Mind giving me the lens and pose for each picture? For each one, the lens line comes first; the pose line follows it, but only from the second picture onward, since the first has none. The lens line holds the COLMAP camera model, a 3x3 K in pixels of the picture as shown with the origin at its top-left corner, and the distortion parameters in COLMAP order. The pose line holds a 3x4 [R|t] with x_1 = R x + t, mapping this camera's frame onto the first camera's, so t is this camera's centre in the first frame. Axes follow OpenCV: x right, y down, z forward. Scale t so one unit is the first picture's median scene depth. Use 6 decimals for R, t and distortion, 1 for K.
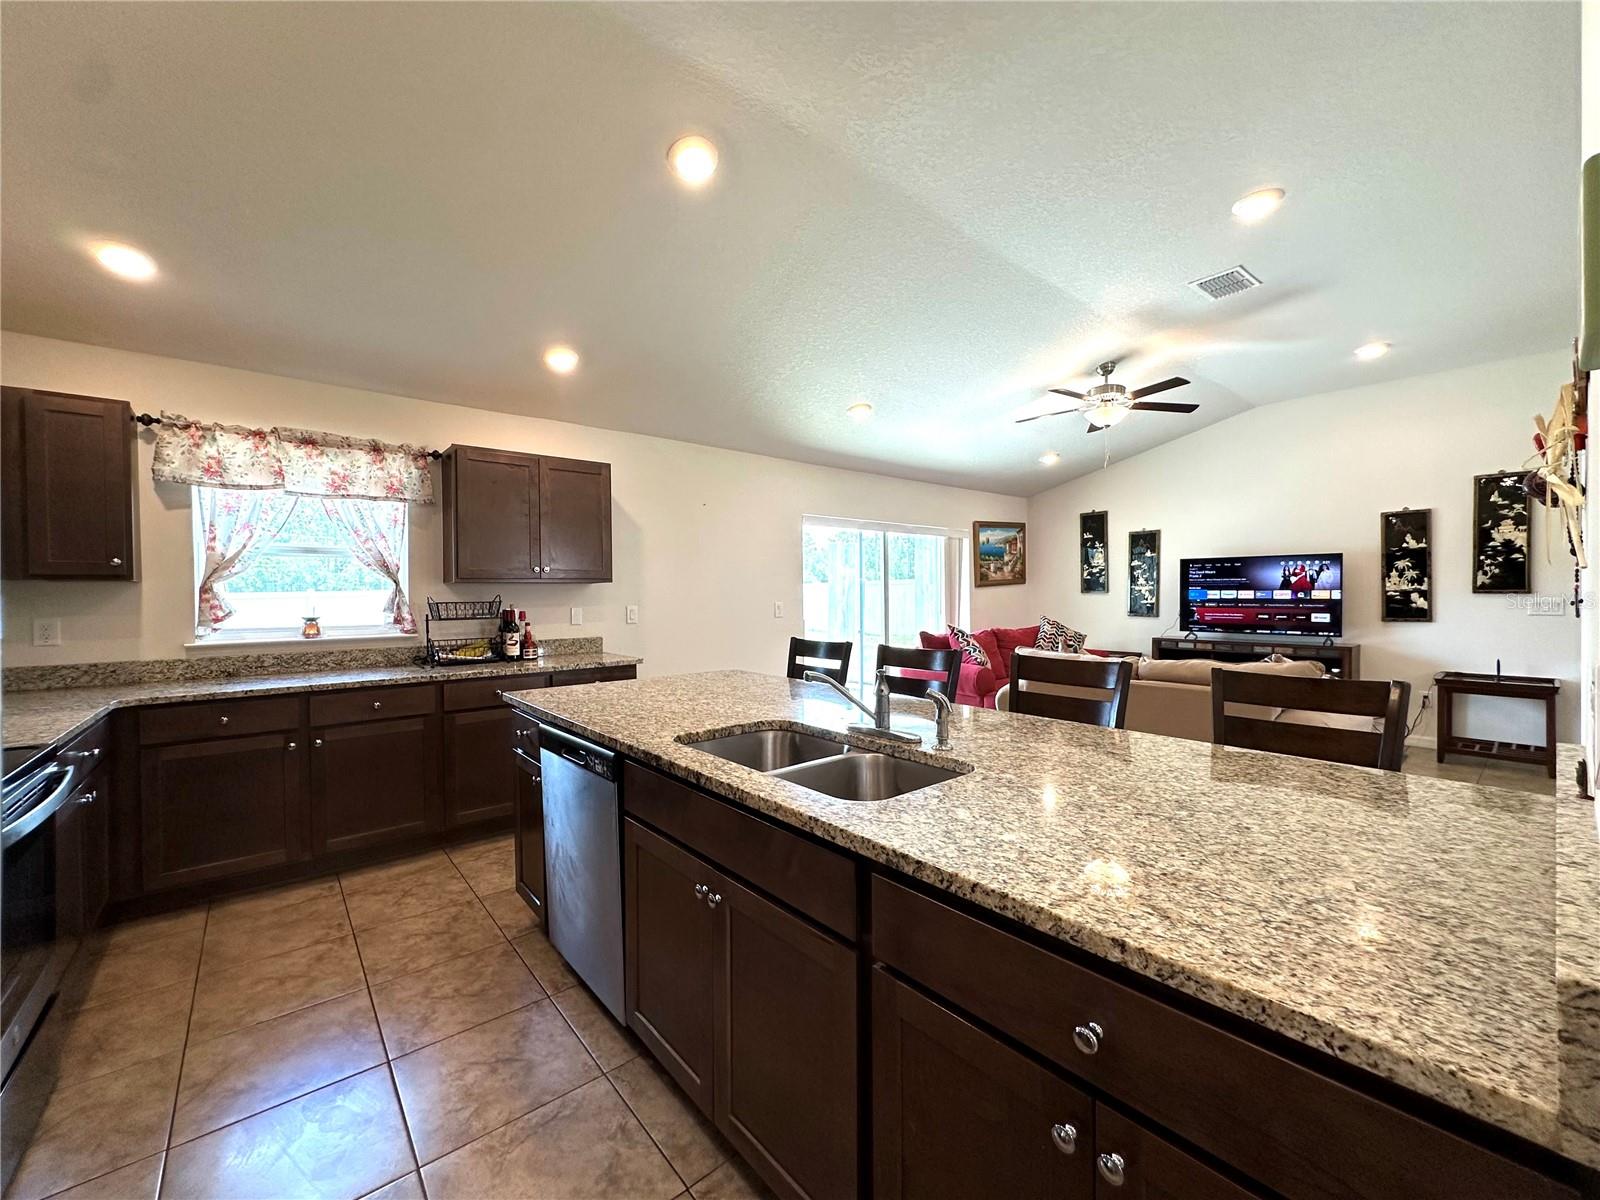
lens RADIAL K [[636.8, 0, 800.0], [0, 636.8, 600.0], [0, 0, 1]] dist [-0.002261, -0.000121]
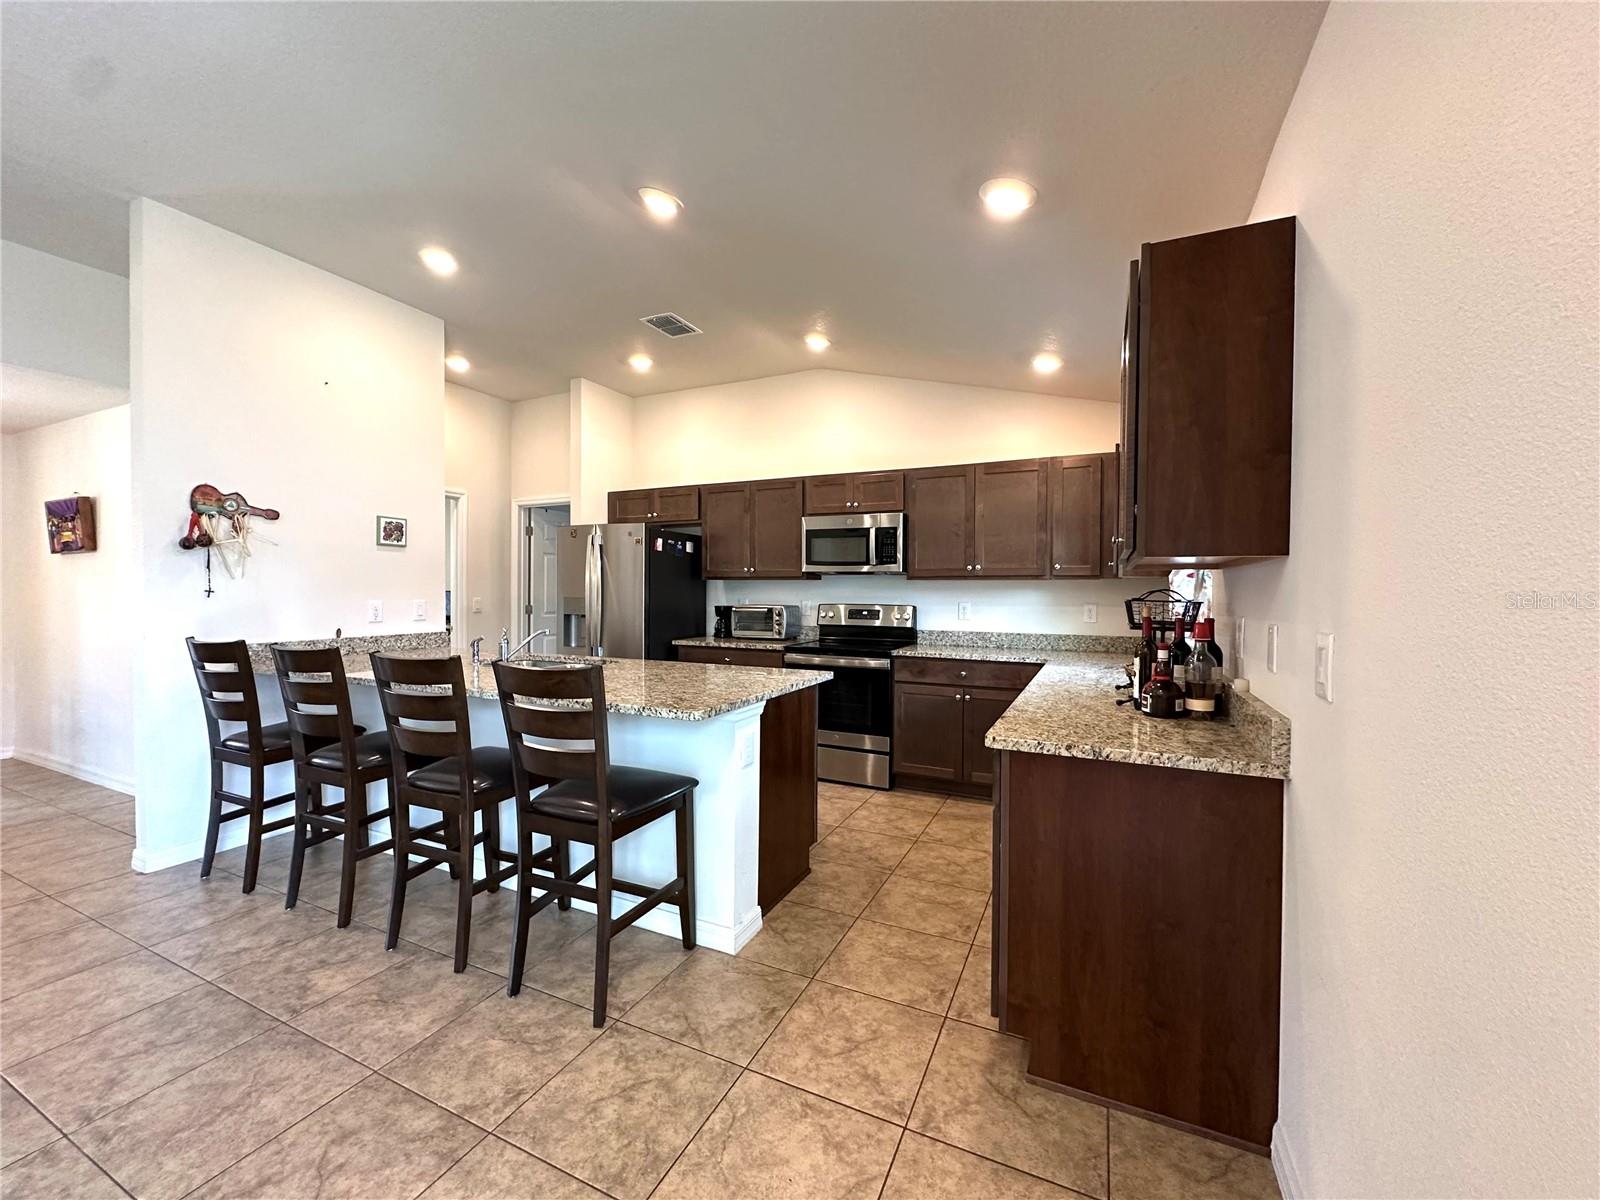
lens RADIAL K [[636.8, 0, 800.0], [0, 636.8, 600.0], [0, 0, 1]] dist [-0.002261, -0.000121]
pose [[-0.909604, 0.009114, -0.415376, 0.034376], [-0.002150, 0.999643, 0.026640, -0.008293], [0.415470, 0.025125, -0.909260, 0.928380]]
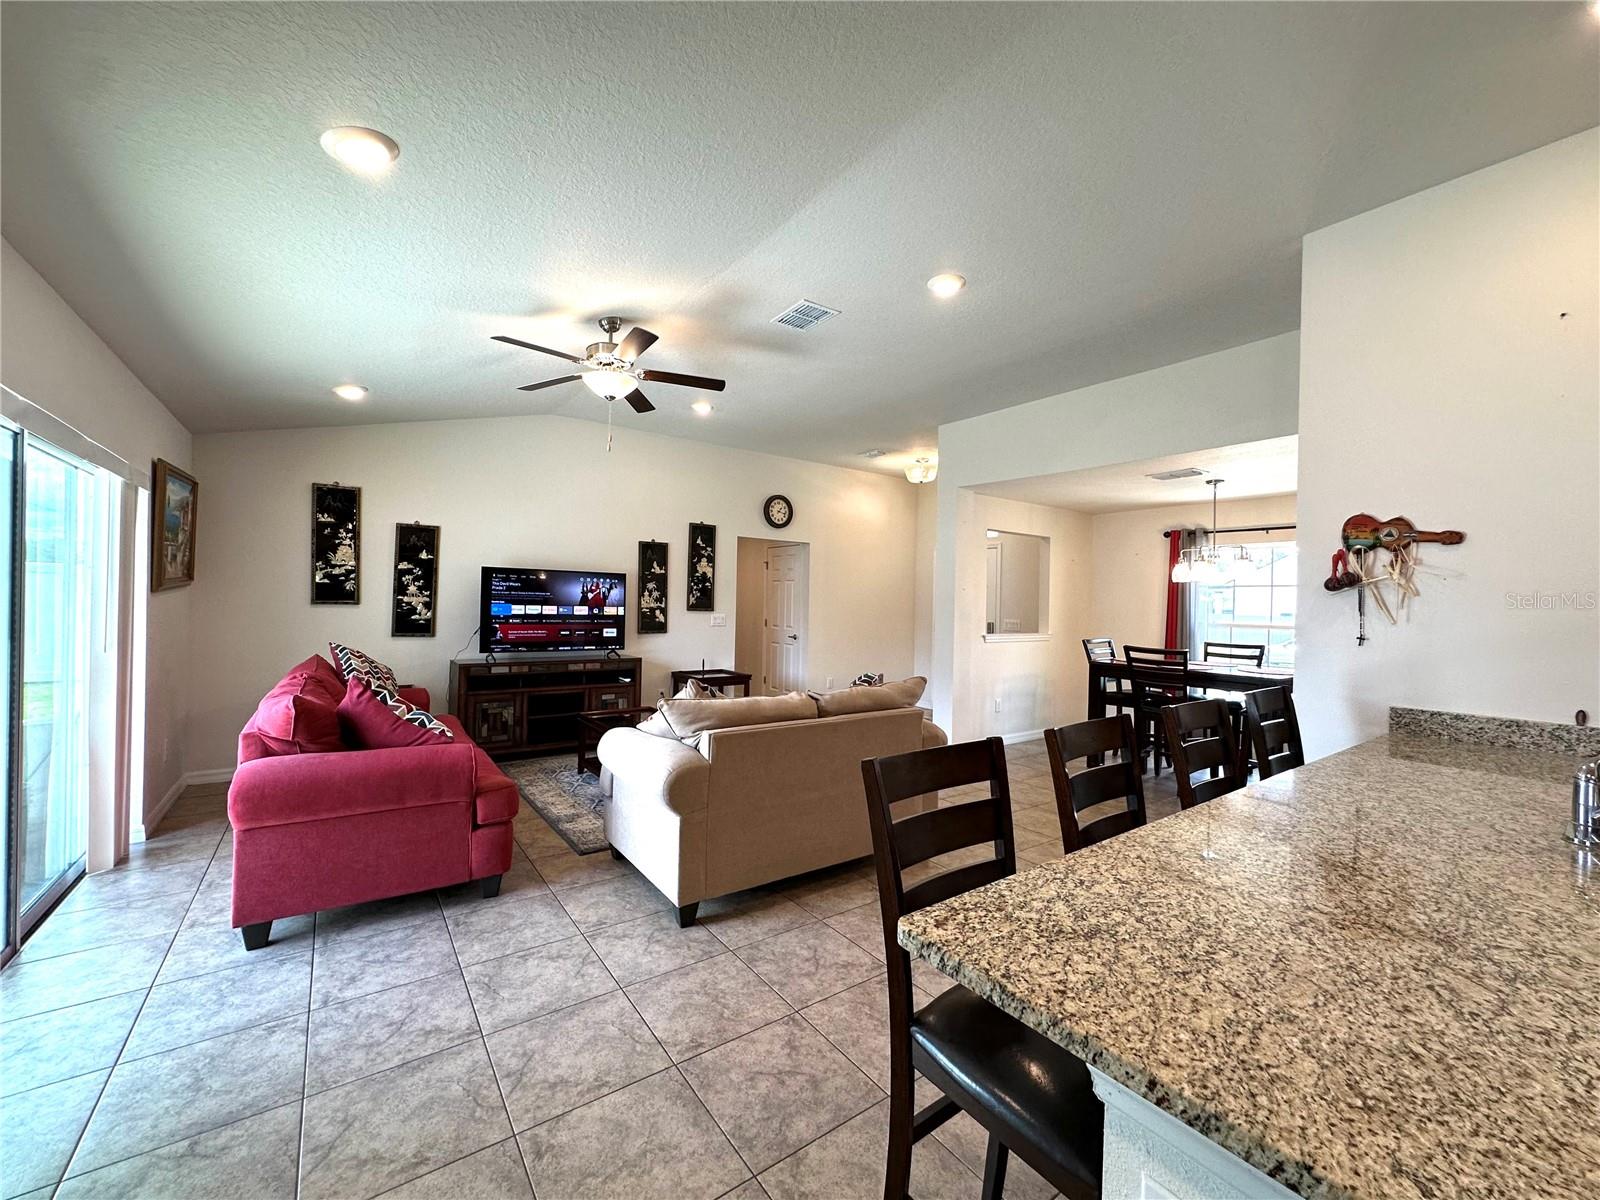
lens RADIAL K [[636.8, 0, 800.0], [0, 636.8, 600.0], [0, 0, 1]] dist [-0.002261, -0.000121]
pose [[0.075614, 0.011977, 0.997065, -0.227560], [-0.011323, 0.999874, -0.011152, -0.018338], [-0.997073, -0.010447, 0.075740, 0.598106]]
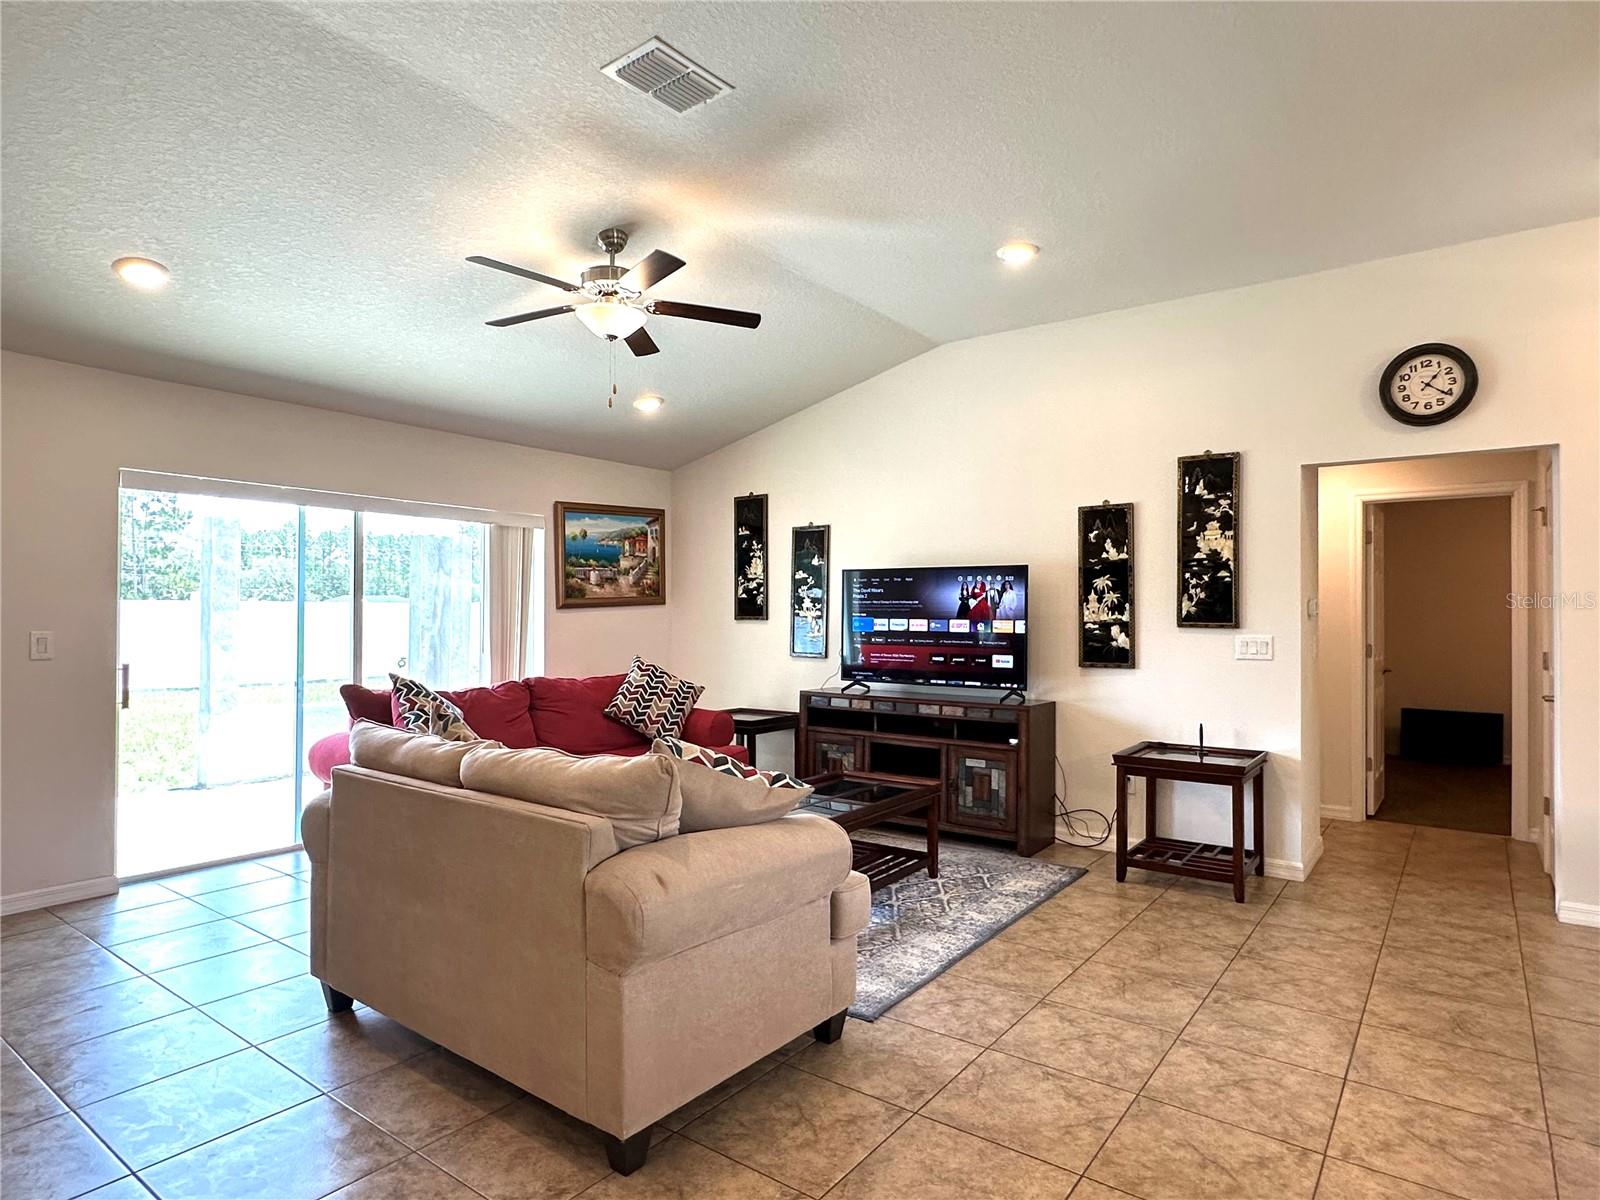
lens RADIAL K [[895.5, 0, 800.0], [0, 895.5, 600.0], [0, 0, 1]] dist [0.000687, -0.000377]
pose [[0.972787, 0.016782, 0.231094, 0.393559], [-0.009900, 0.999473, -0.030908, -0.005229], [-0.231491, 0.027779, 0.972440, 0.135524]]
